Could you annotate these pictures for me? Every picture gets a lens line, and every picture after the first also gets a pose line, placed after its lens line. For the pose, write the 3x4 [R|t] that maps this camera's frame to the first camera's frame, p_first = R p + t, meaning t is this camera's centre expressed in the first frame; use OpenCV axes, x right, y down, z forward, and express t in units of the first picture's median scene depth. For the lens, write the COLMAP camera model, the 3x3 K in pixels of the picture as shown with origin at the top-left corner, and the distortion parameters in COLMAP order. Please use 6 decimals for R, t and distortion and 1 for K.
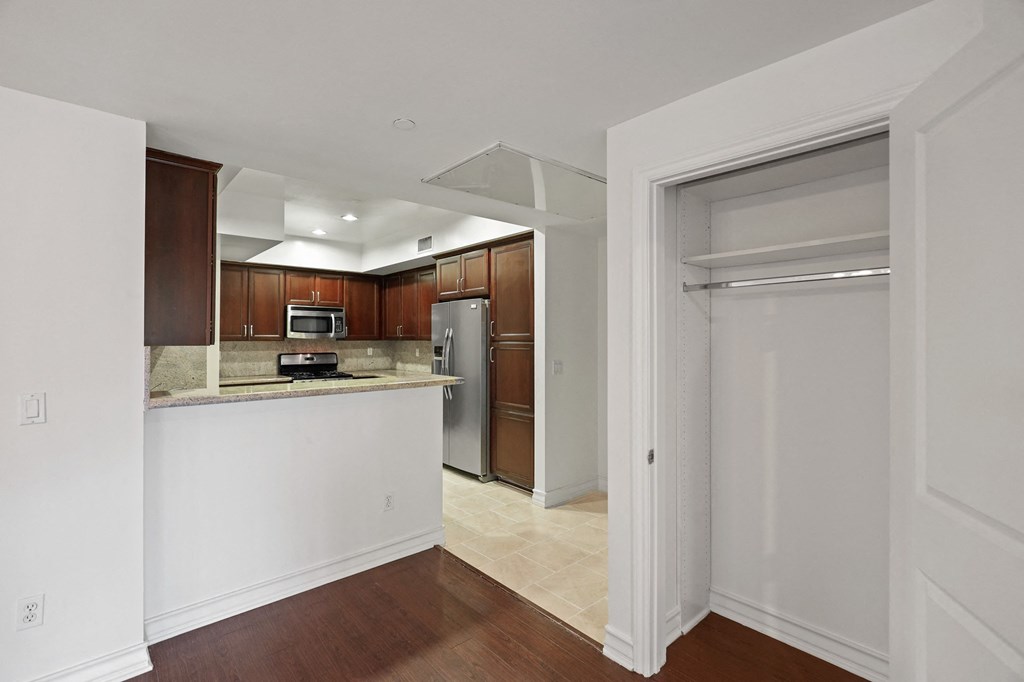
lens RADIAL K [[468.0, 0, 512.8], [0, 468.0, 338.5], [0, 0, 1]] dist [-0.016557, 0.000503]
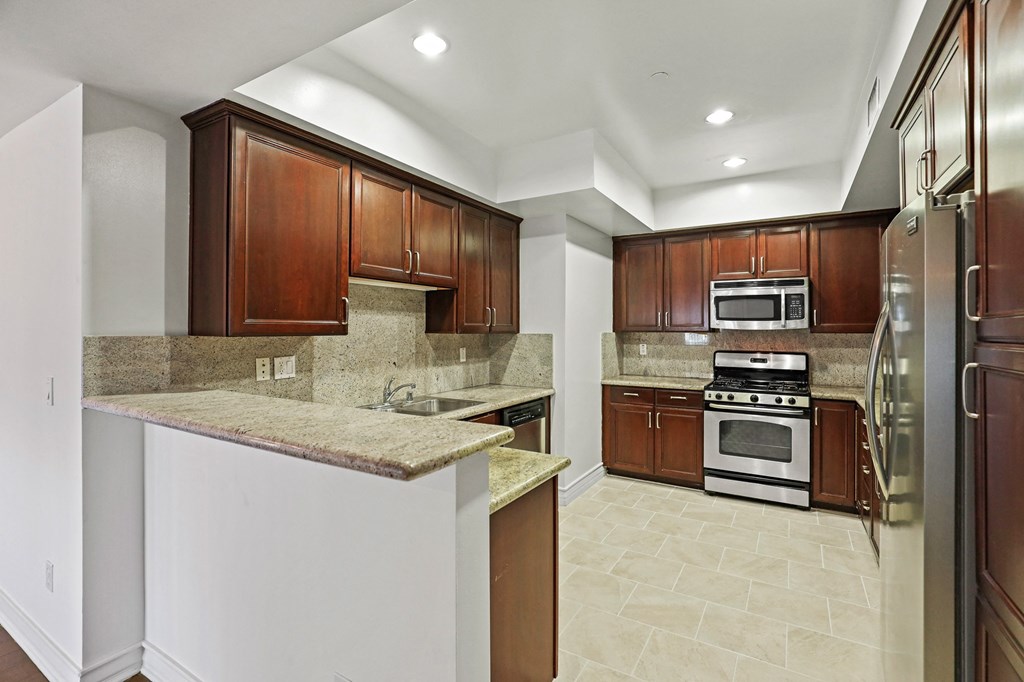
lens RADIAL K [[468.0, 0, 511.9], [0, 468.0, 332.5], [0, 0, 1]] dist [-0.016557, 0.000503]
pose [[0.297616, 0.009317, -0.954640, 0.096765], [-0.002774, 0.999957, 0.008895, -0.000735], [0.954682, 0.000001, 0.297629, 0.501437]]
